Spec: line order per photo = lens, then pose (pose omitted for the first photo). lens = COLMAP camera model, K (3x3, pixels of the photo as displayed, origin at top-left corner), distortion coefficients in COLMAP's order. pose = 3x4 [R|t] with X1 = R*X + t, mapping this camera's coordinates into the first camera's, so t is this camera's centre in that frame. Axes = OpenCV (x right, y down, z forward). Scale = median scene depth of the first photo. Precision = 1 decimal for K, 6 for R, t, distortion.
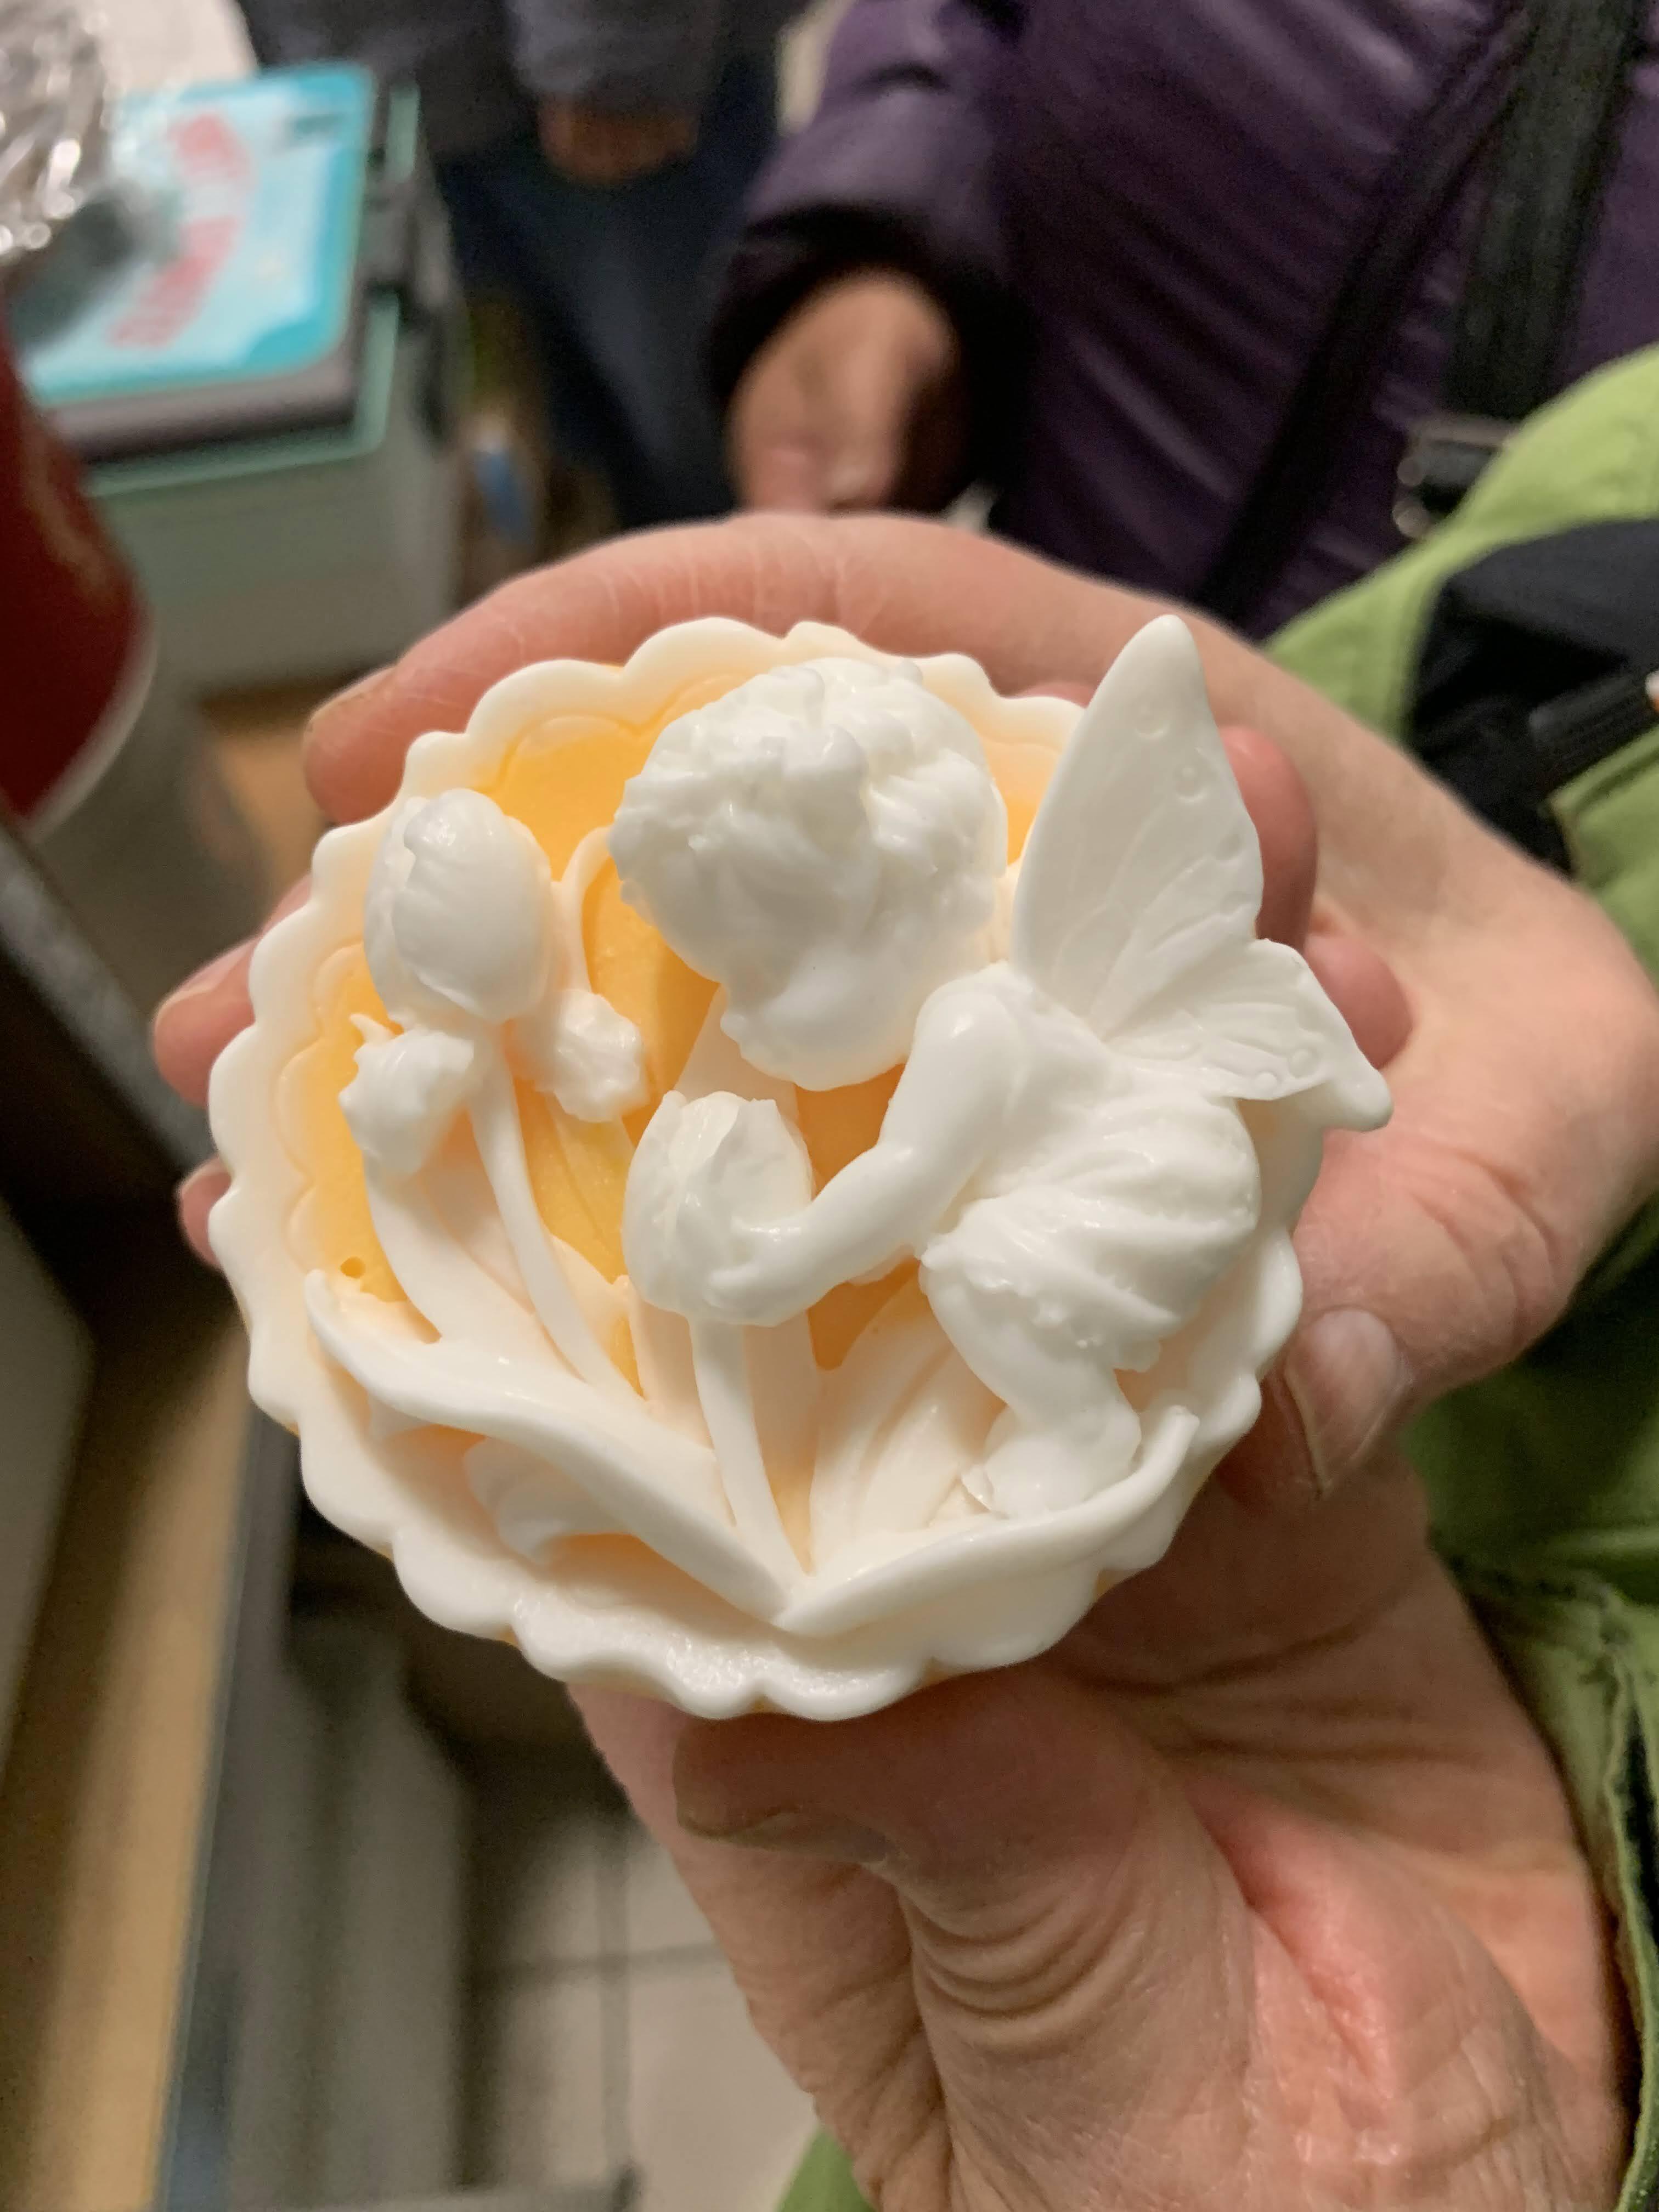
lens RADIAL K [[1707.3, 0, 826.6], [0, 1707.3, 1108.3], [0, 0, 1]] dist [0.001675, 0.000882]
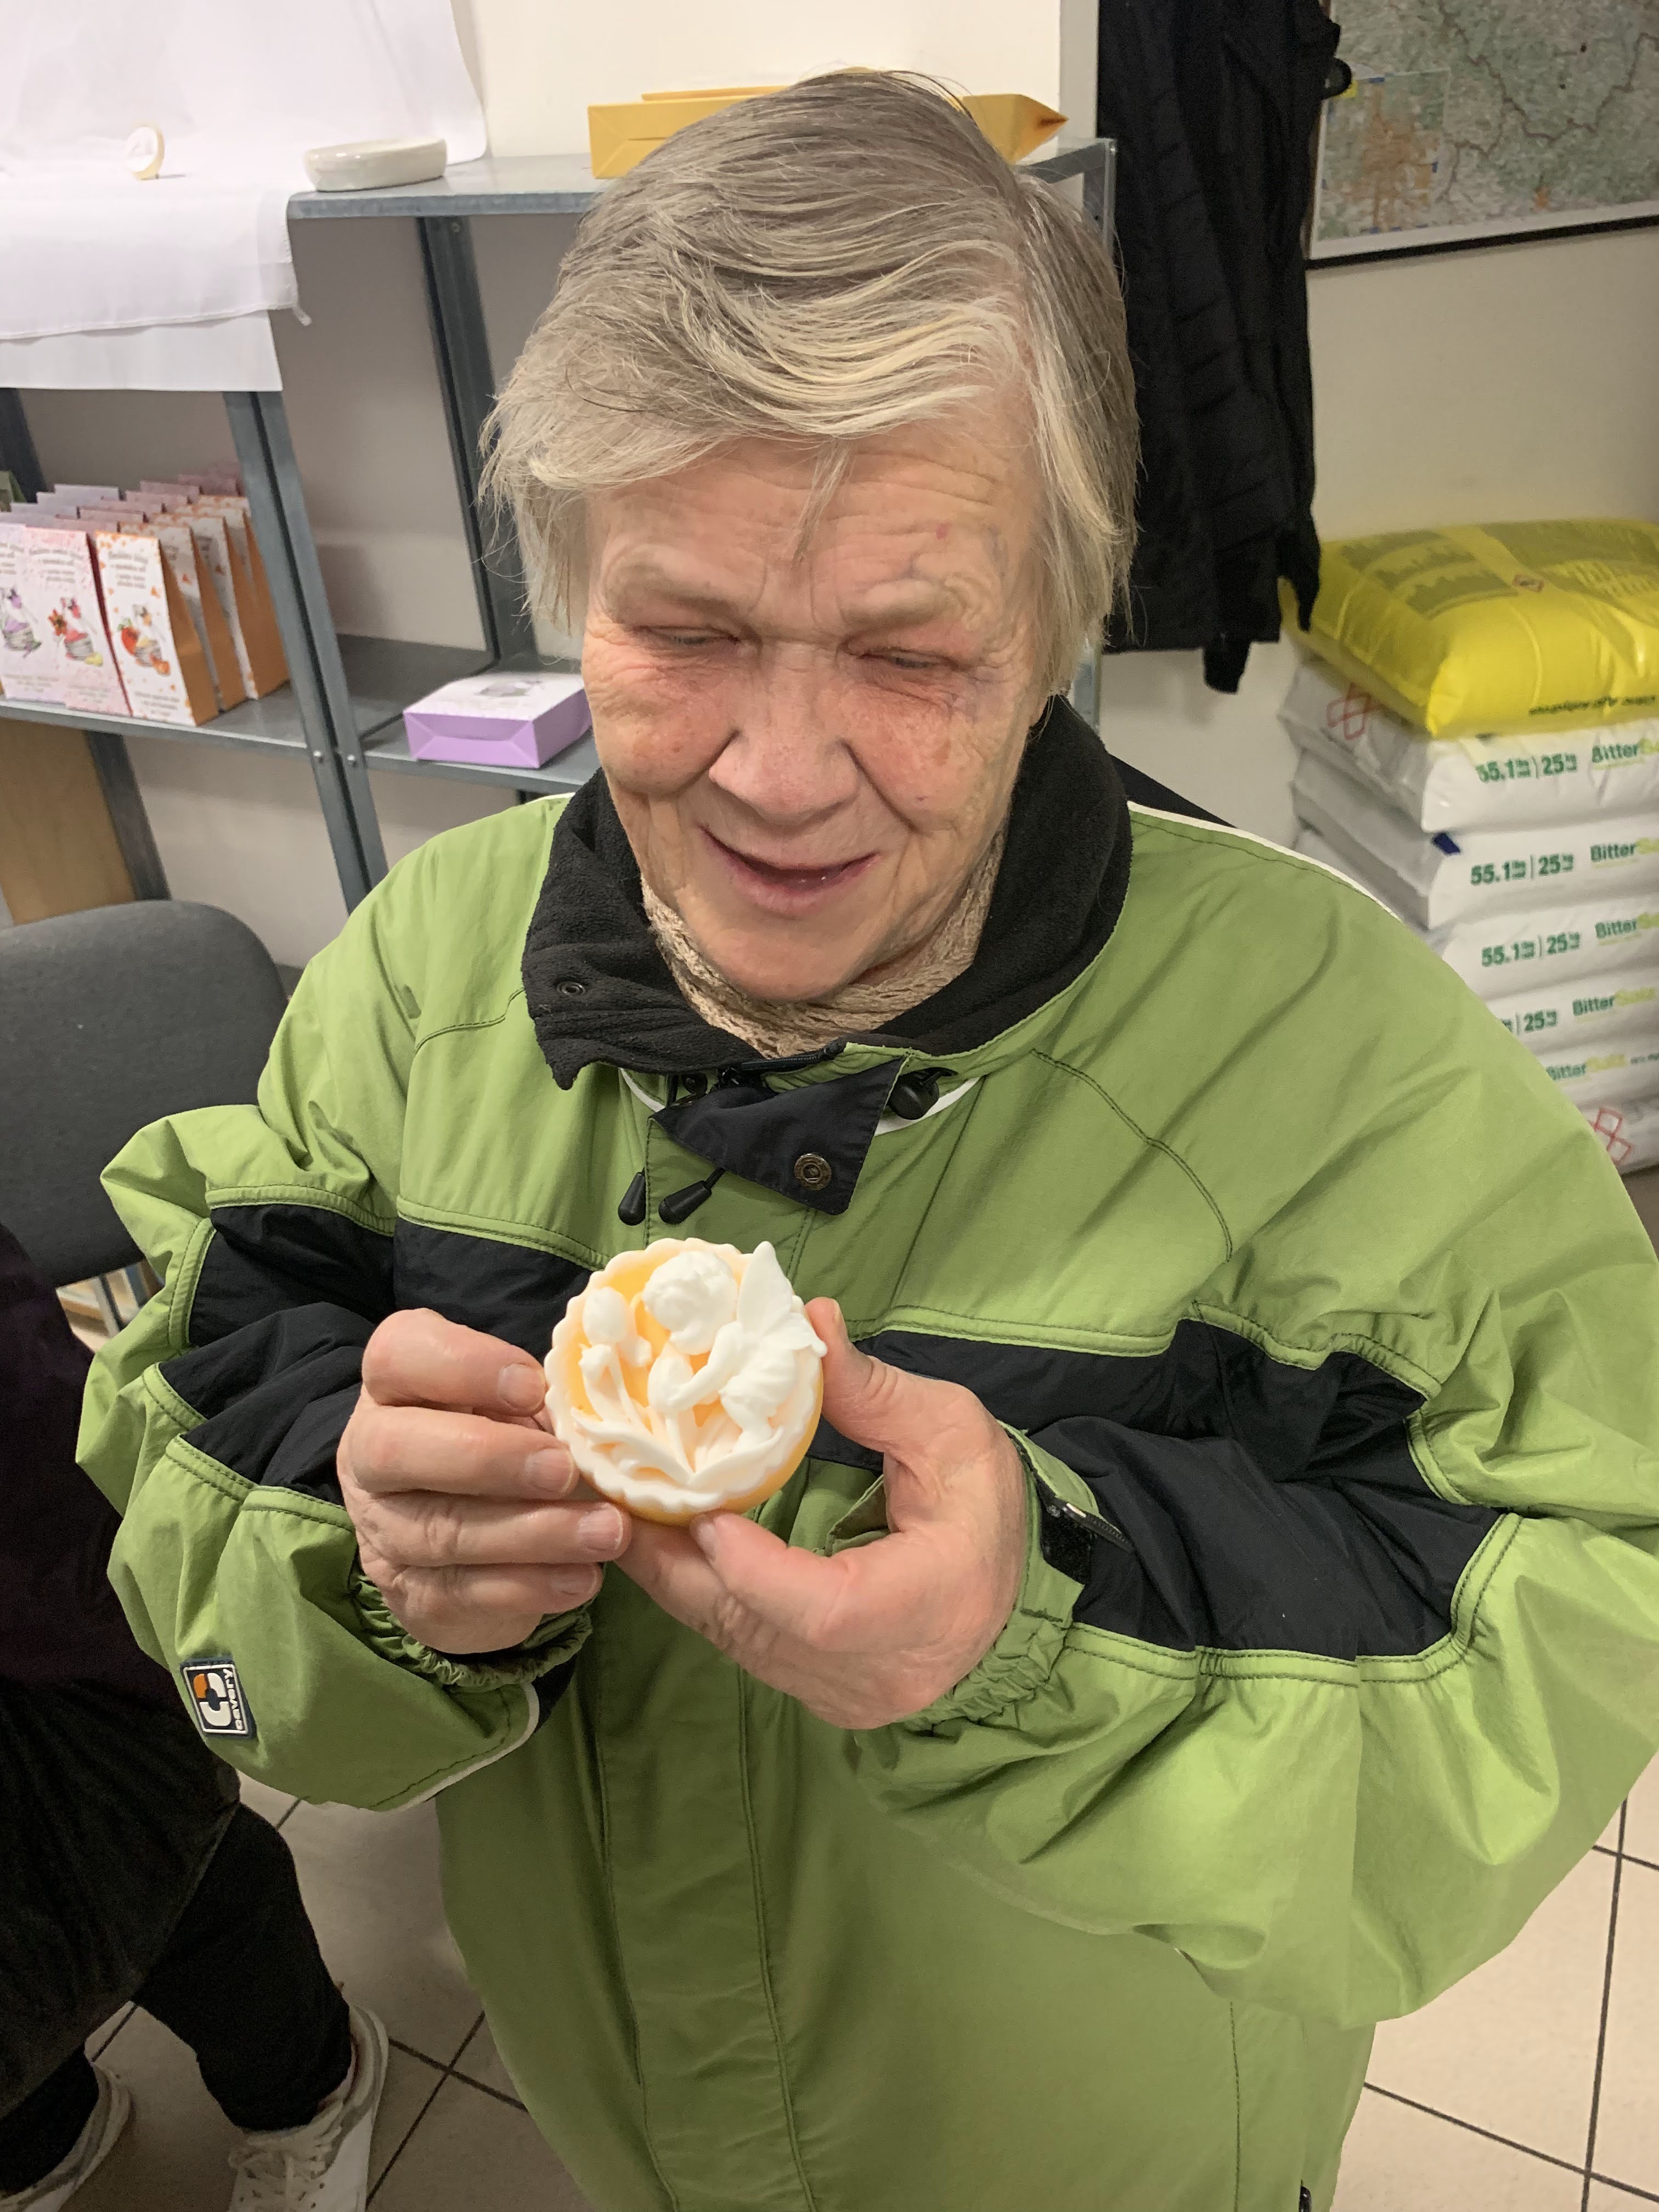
lens RADIAL K [[1707.3, 0, 833.9], [0, 1707.3, 1107.3], [0, 0, 1]] dist [0.001675, 0.000882]
pose [[0.997100, -0.073911, -0.018111, 0.465575], [0.068537, 0.975649, -0.208354, 0.296705], [0.033069, 0.206508, 0.977886, -3.258981]]
